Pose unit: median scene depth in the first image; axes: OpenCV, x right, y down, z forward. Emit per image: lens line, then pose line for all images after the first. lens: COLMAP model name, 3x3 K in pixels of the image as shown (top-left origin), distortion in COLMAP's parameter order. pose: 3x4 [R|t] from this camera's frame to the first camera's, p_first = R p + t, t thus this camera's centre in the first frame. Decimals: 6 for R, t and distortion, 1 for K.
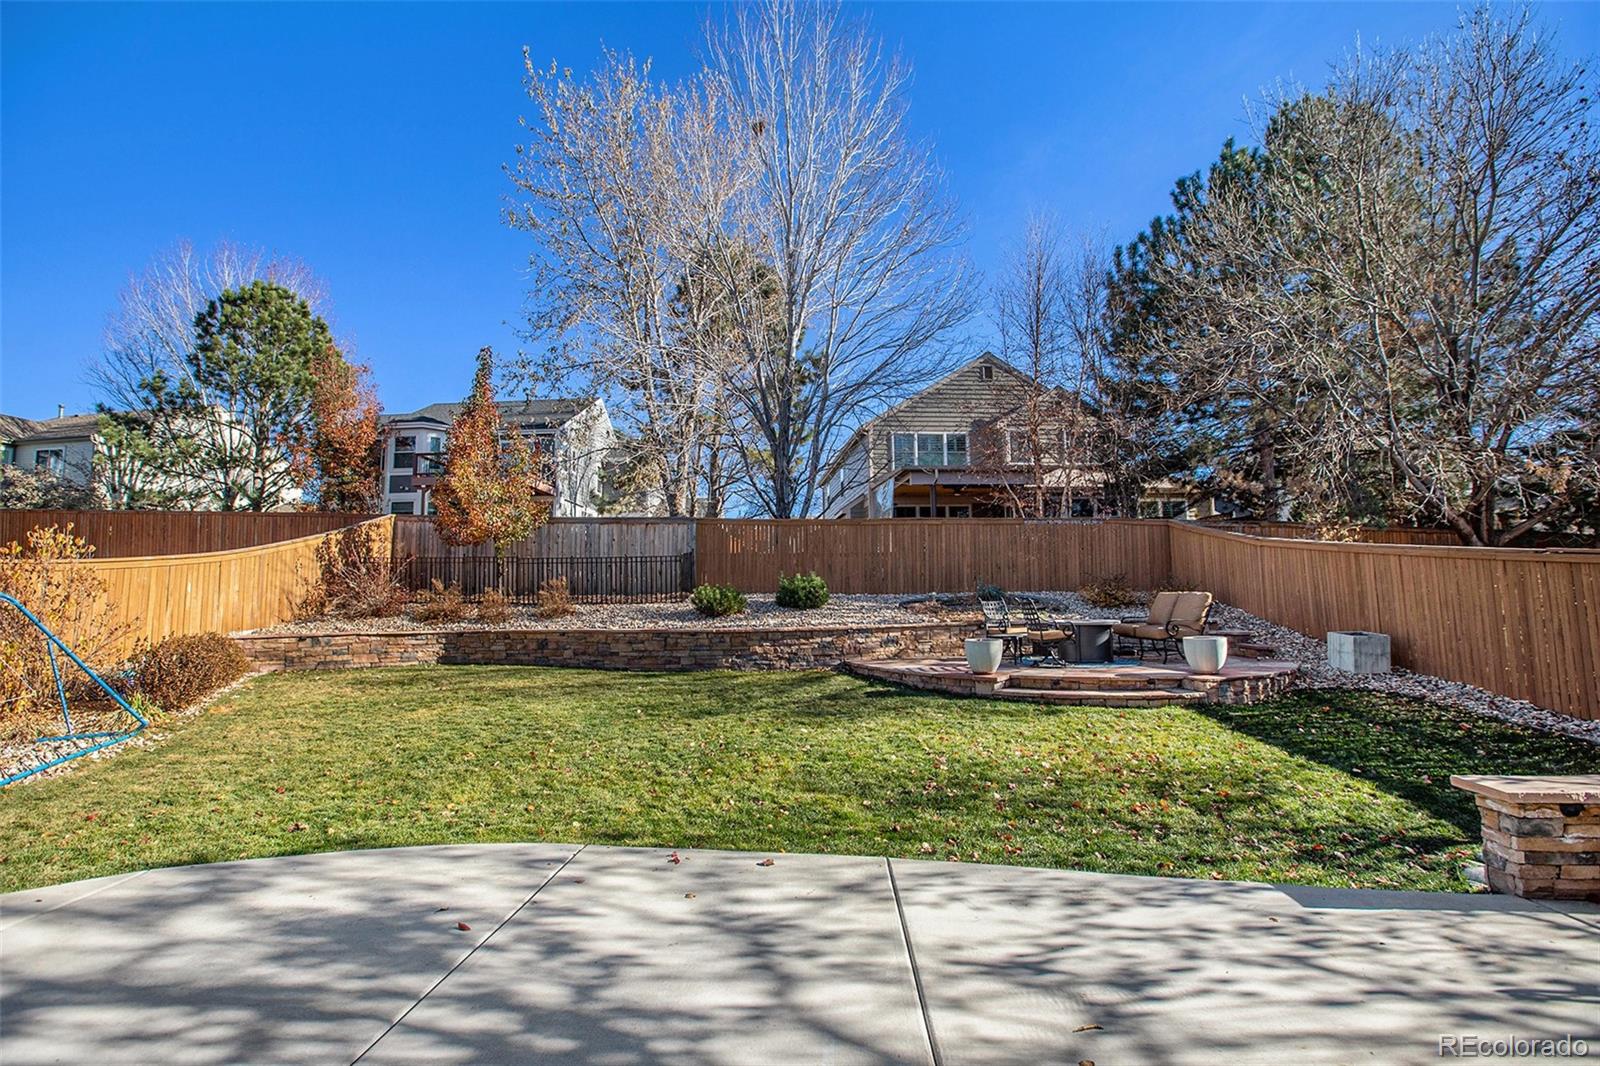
lens RADIAL K [[730.7, 0, 798.5], [0, 730.7, 518.9], [0, 0, 1]] dist [-0.036935, 0.006958]
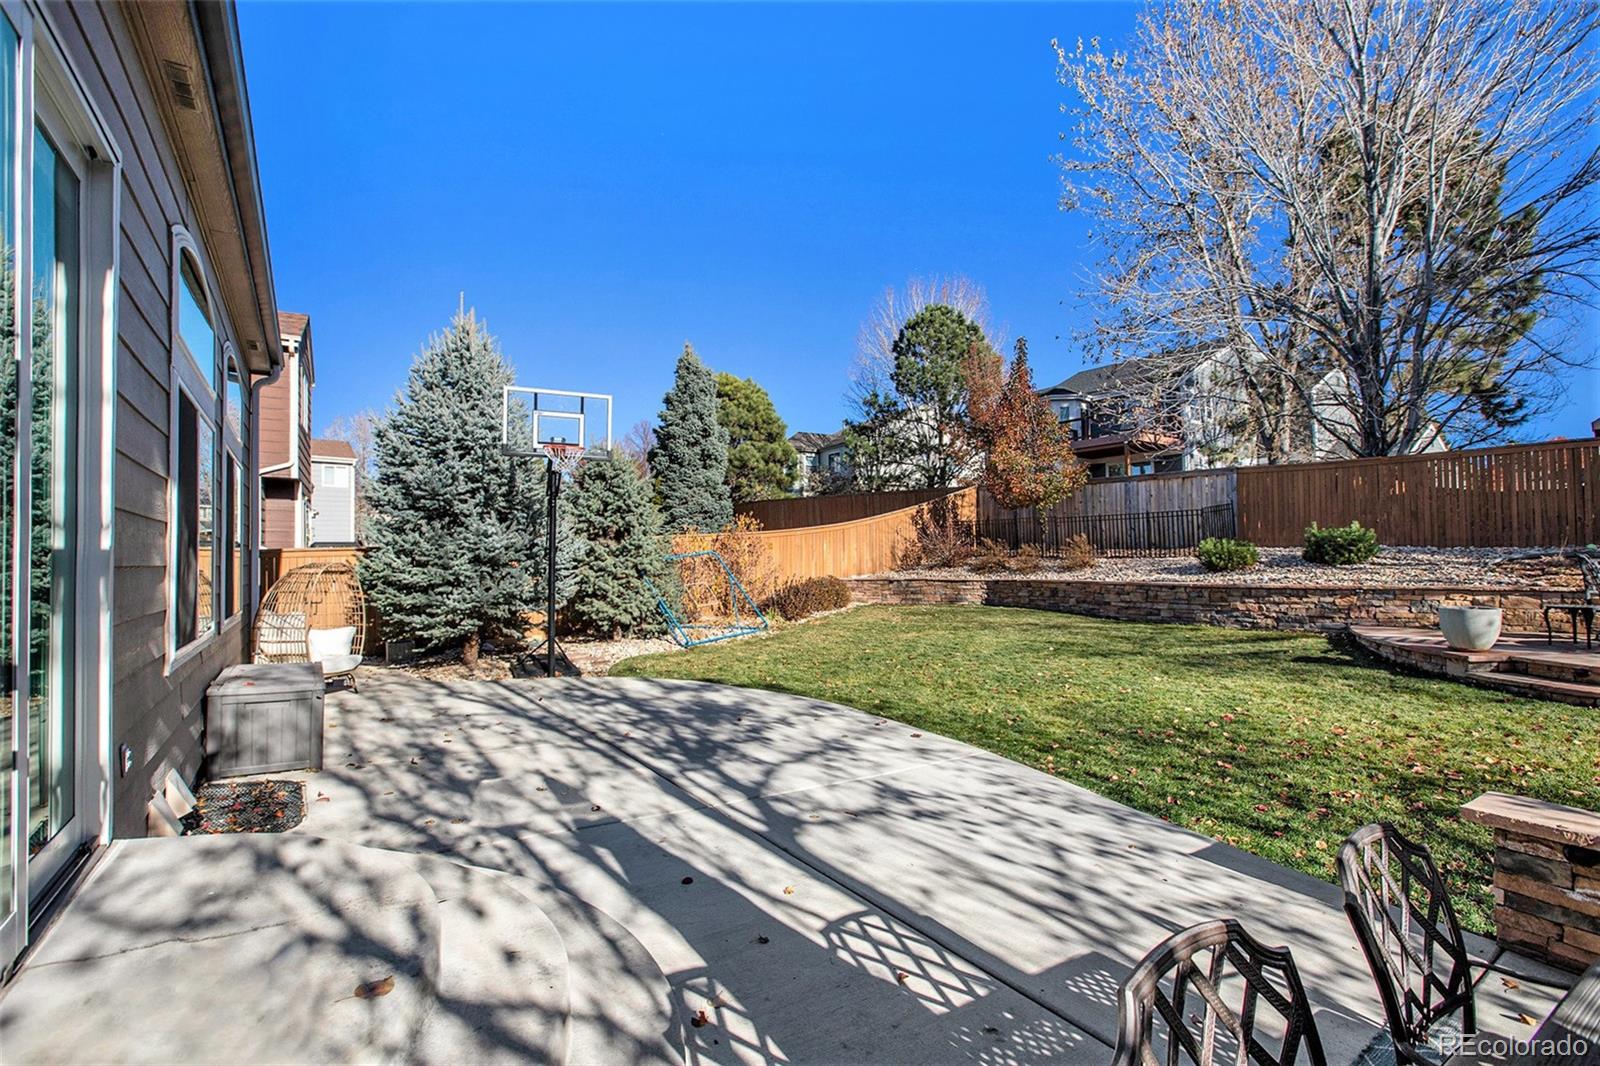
lens RADIAL K [[730.7, 0, 799.7], [0, 730.7, 535.2], [0, 0, 1]] dist [-0.036935, 0.006958]
pose [[0.603083, -0.014837, -0.797540, 0.353822], [0.087459, 0.995029, 0.047623, -0.010546], [0.792869, -0.098473, 0.601383, -0.022780]]
